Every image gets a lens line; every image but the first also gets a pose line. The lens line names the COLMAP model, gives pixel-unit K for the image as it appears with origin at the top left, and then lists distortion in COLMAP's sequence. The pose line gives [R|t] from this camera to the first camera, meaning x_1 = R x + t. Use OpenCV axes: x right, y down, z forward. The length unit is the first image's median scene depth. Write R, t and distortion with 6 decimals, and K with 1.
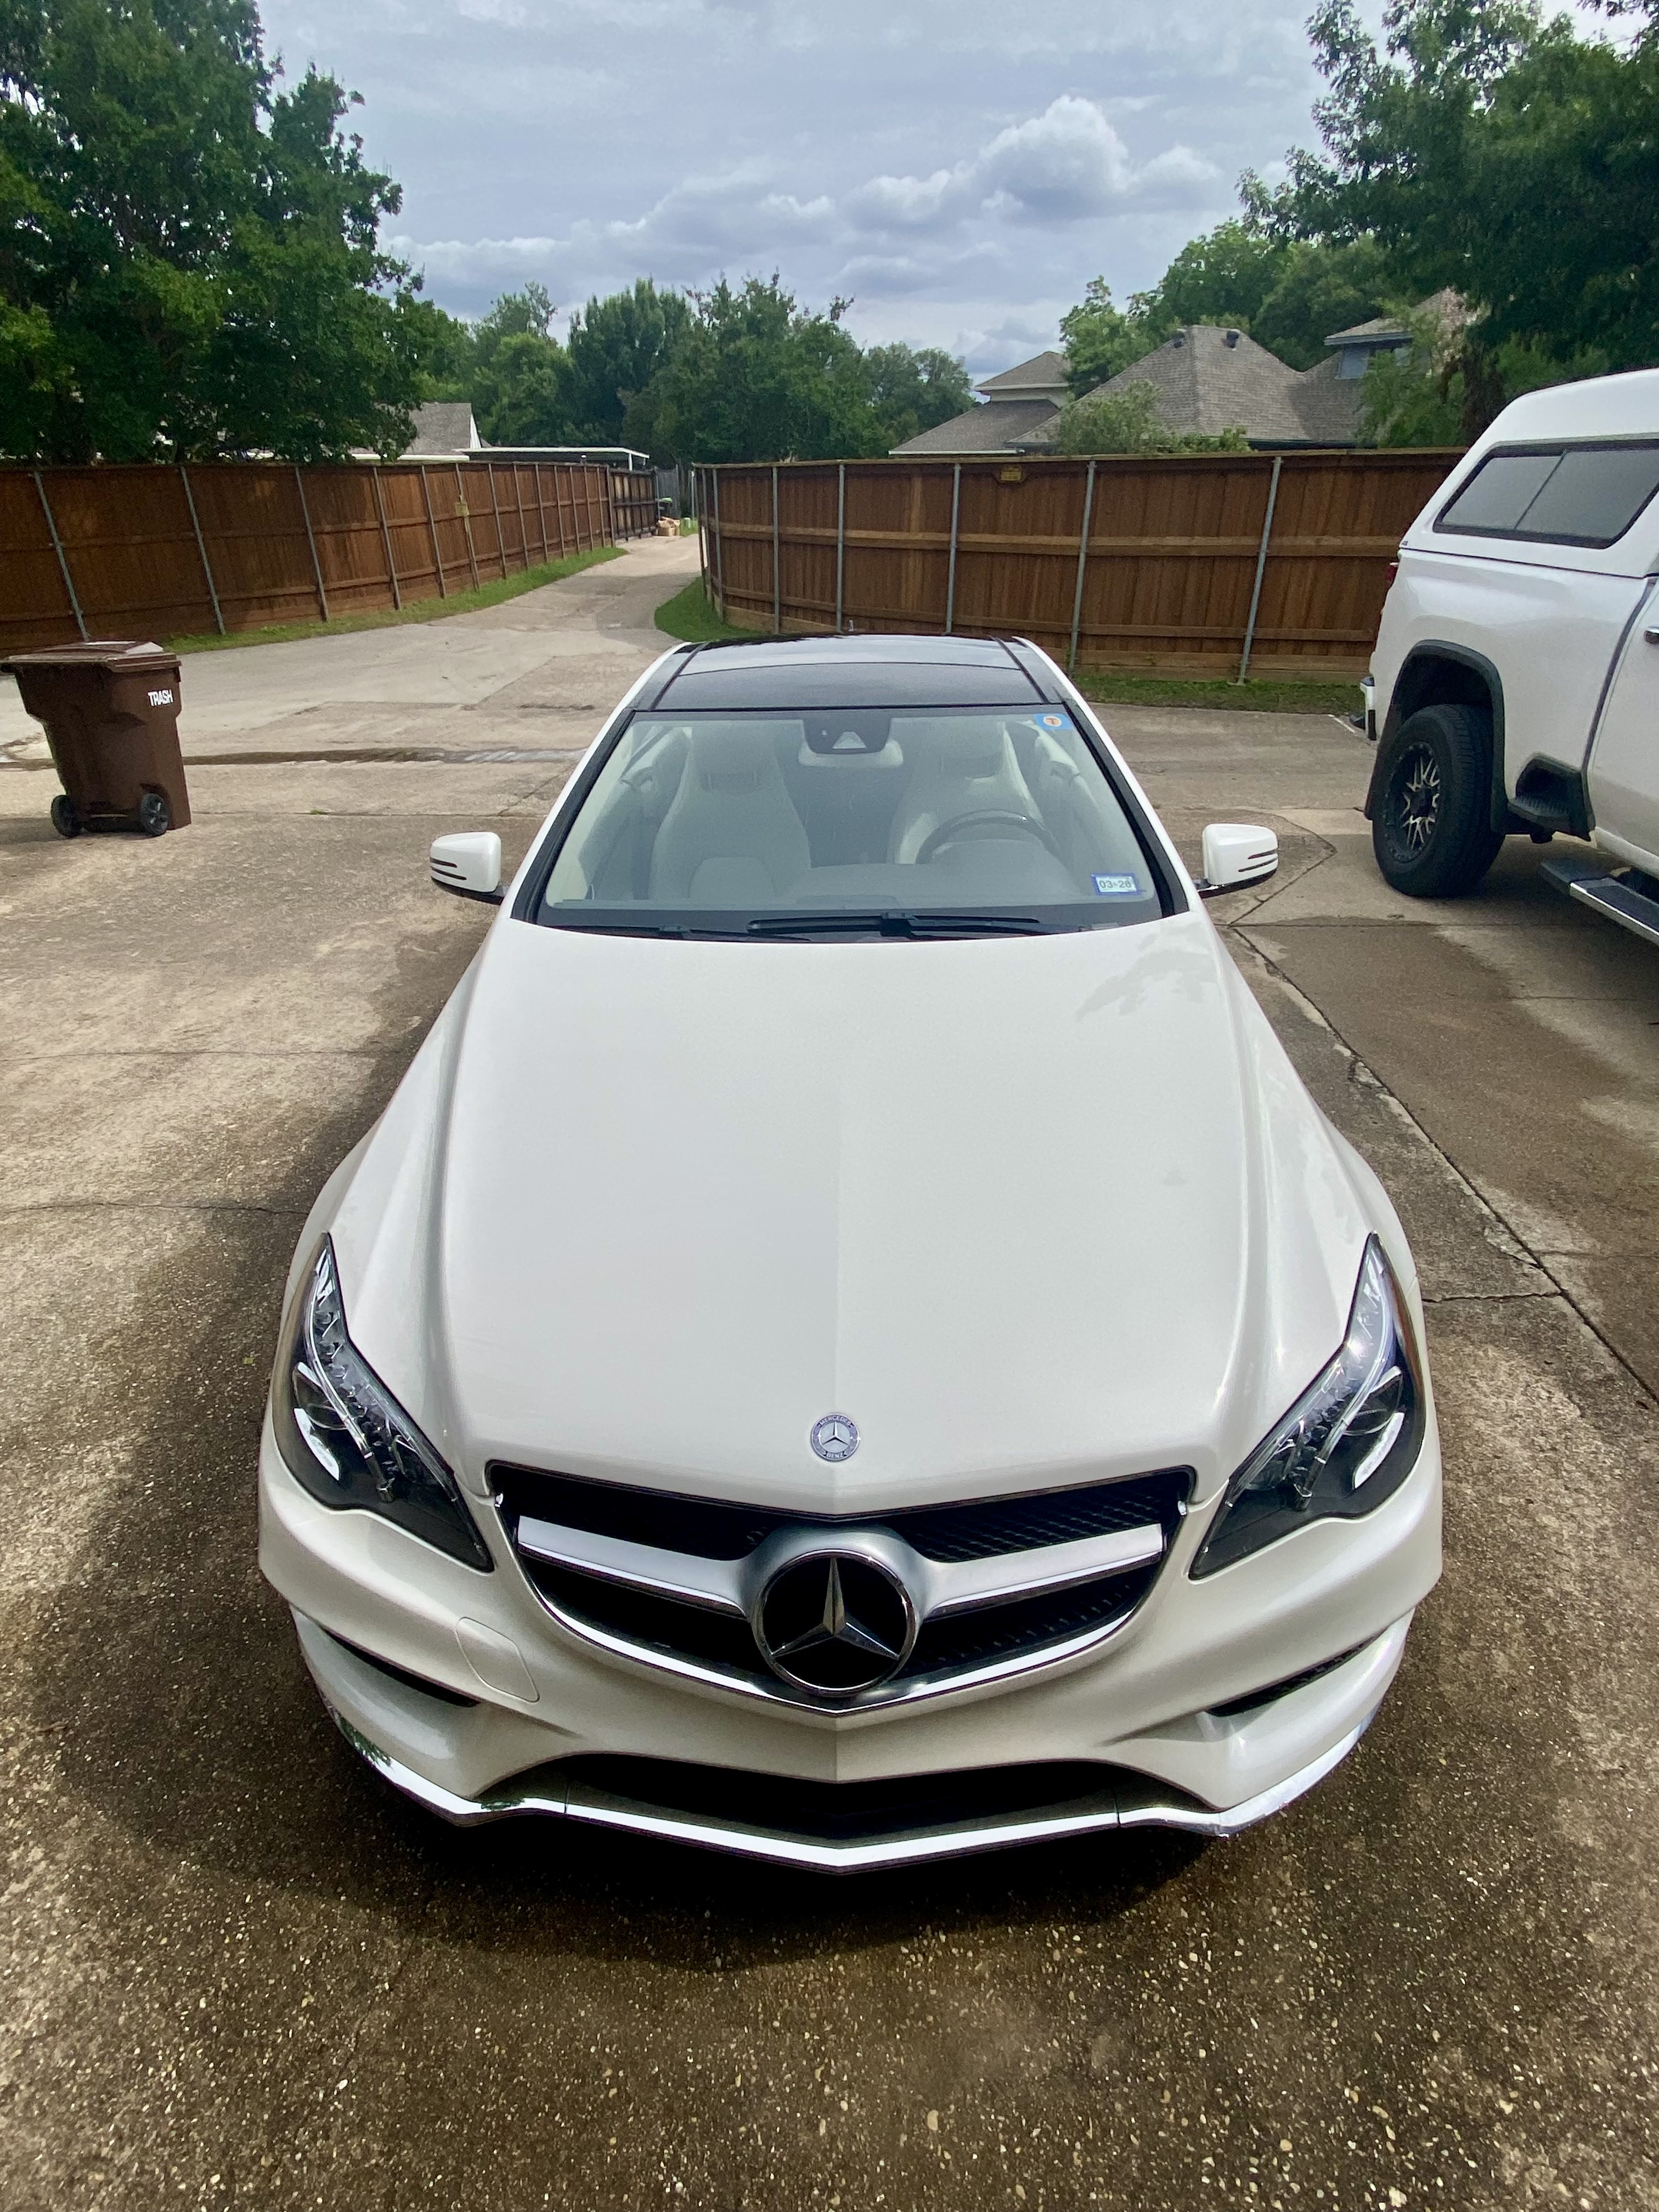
lens RADIAL K [[1231.5, 0, 825.4], [0, 1231.5, 1142.7], [0, 0, 1]] dist [0.014080, -0.022358]
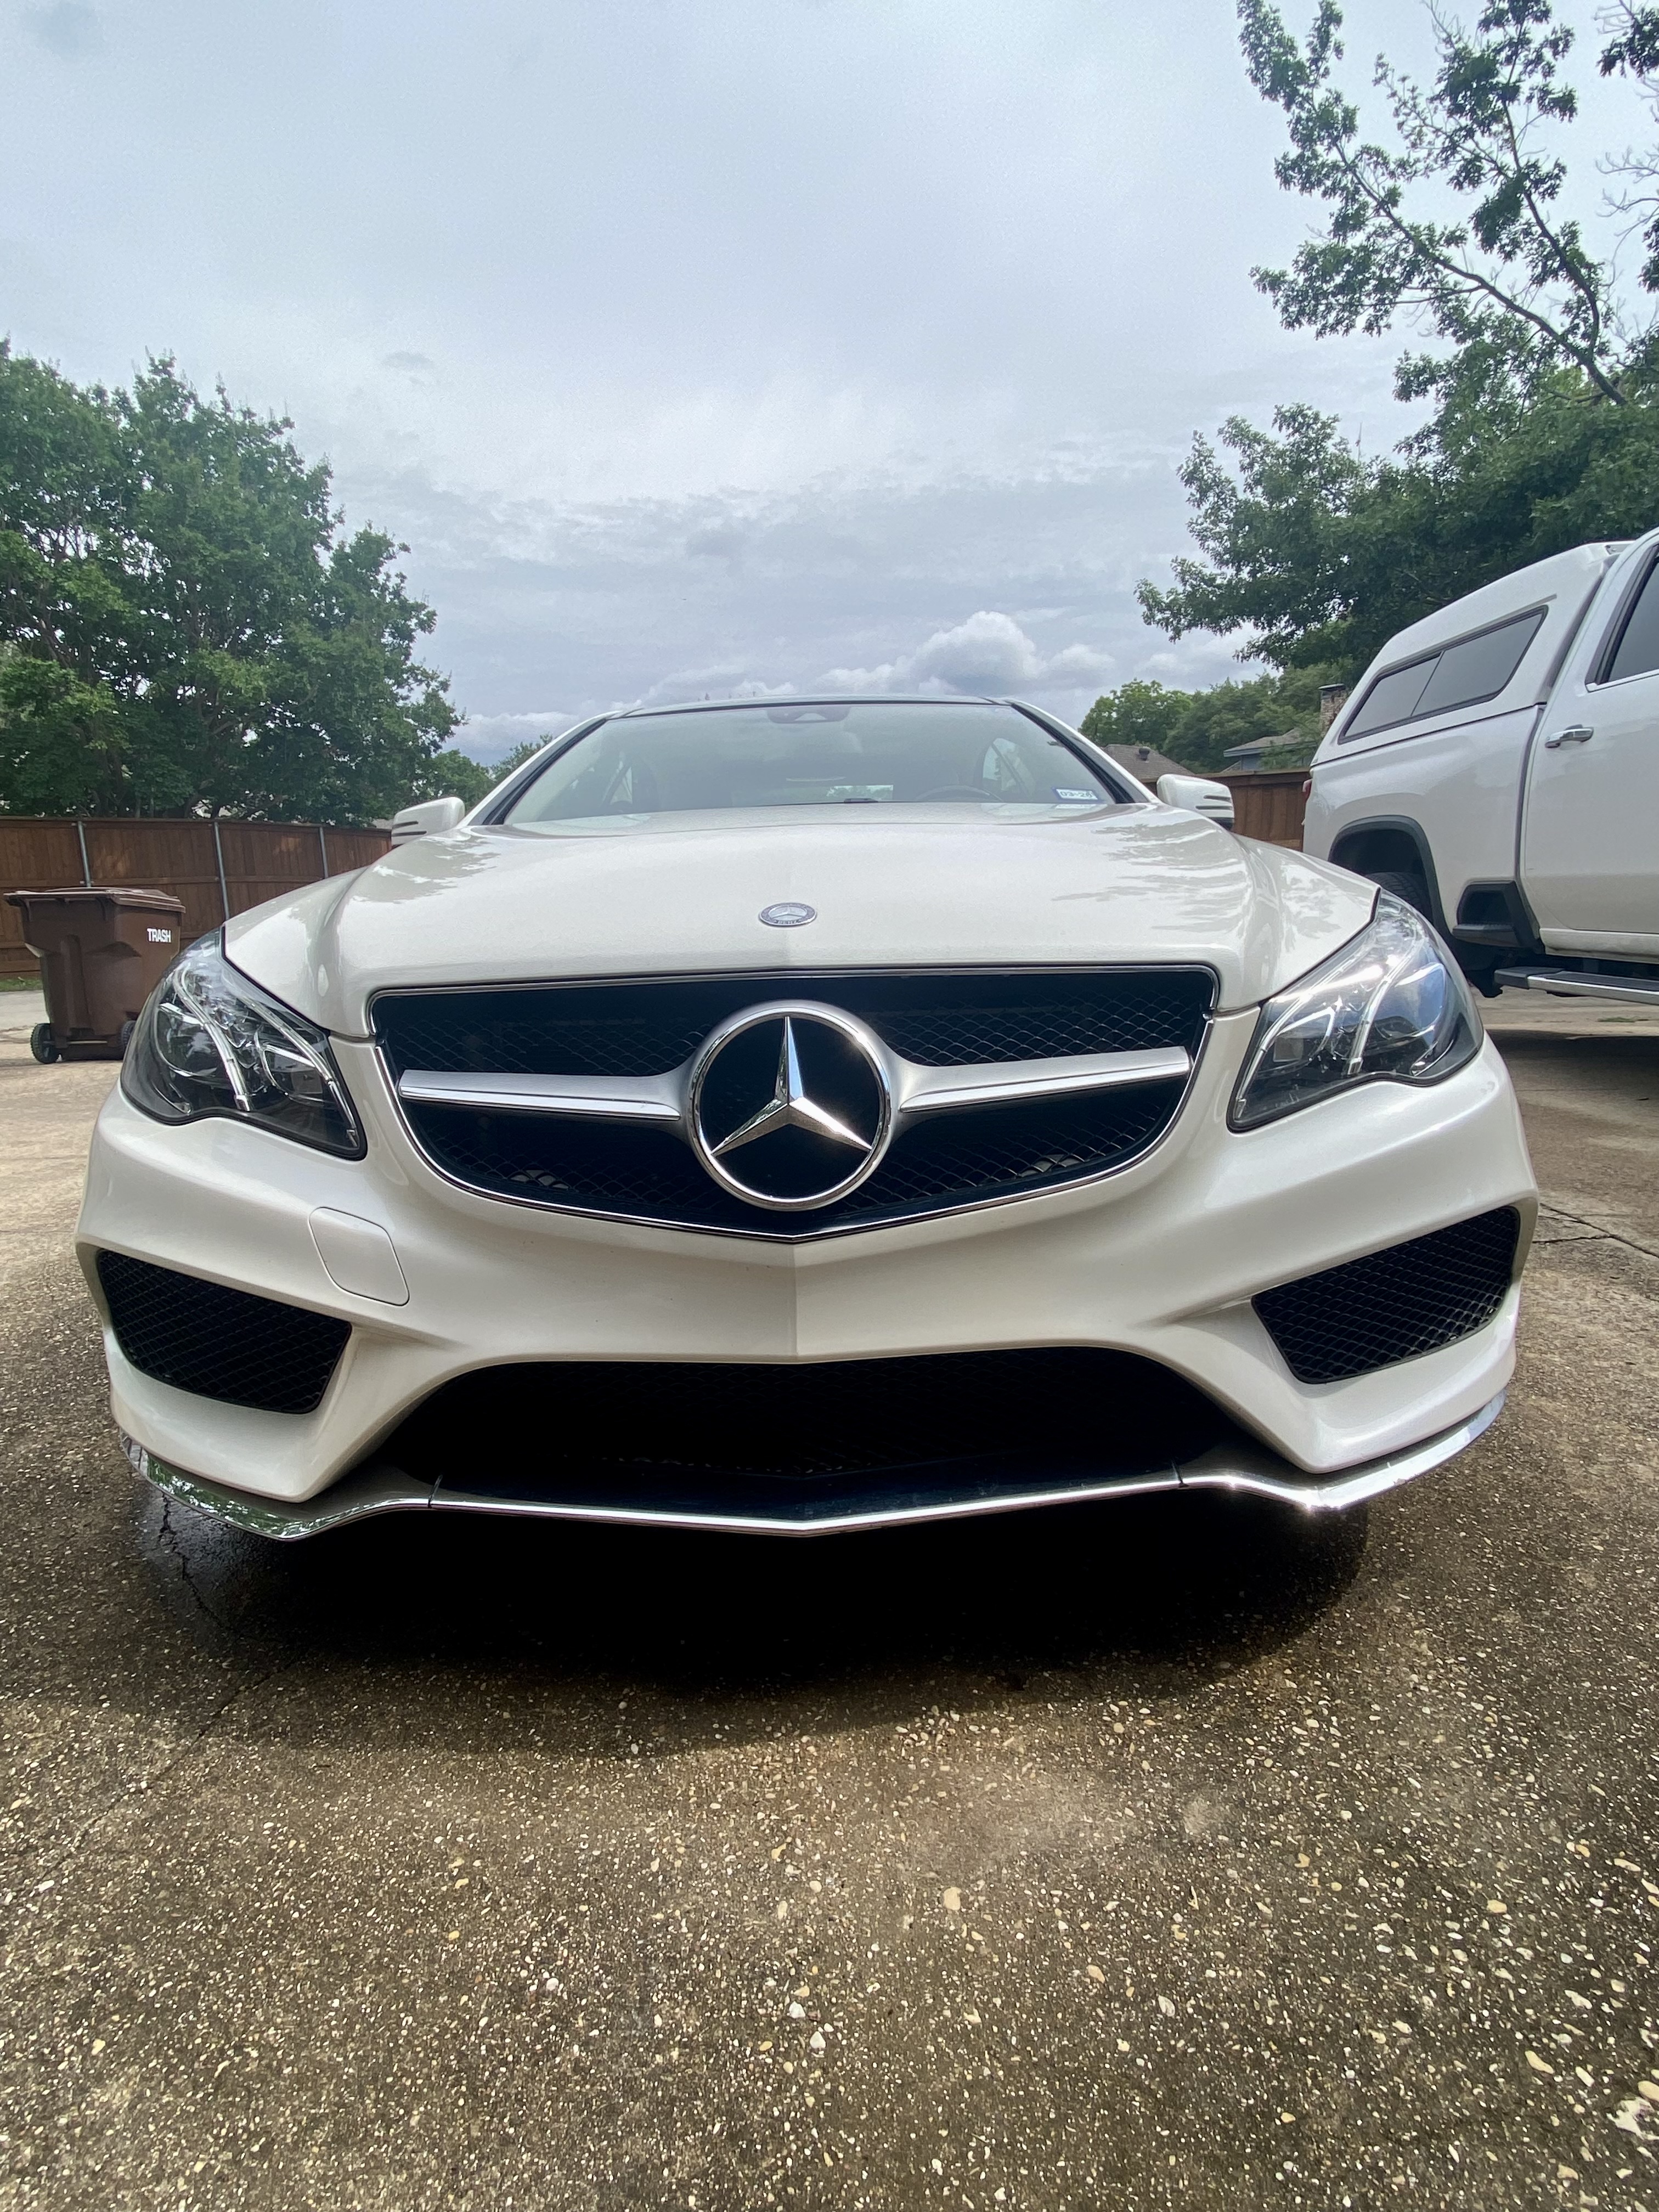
lens RADIAL K [[1231.5, 0, 831.4], [0, 1231.5, 1115.8], [0, 0, 1]] dist [0.014080, -0.022358]
pose [[0.999619, -0.015337, 0.022943, 0.013478], [0.022206, 0.940622, -0.338730, 0.568001], [-0.016385, 0.339110, 0.940604, 0.225467]]
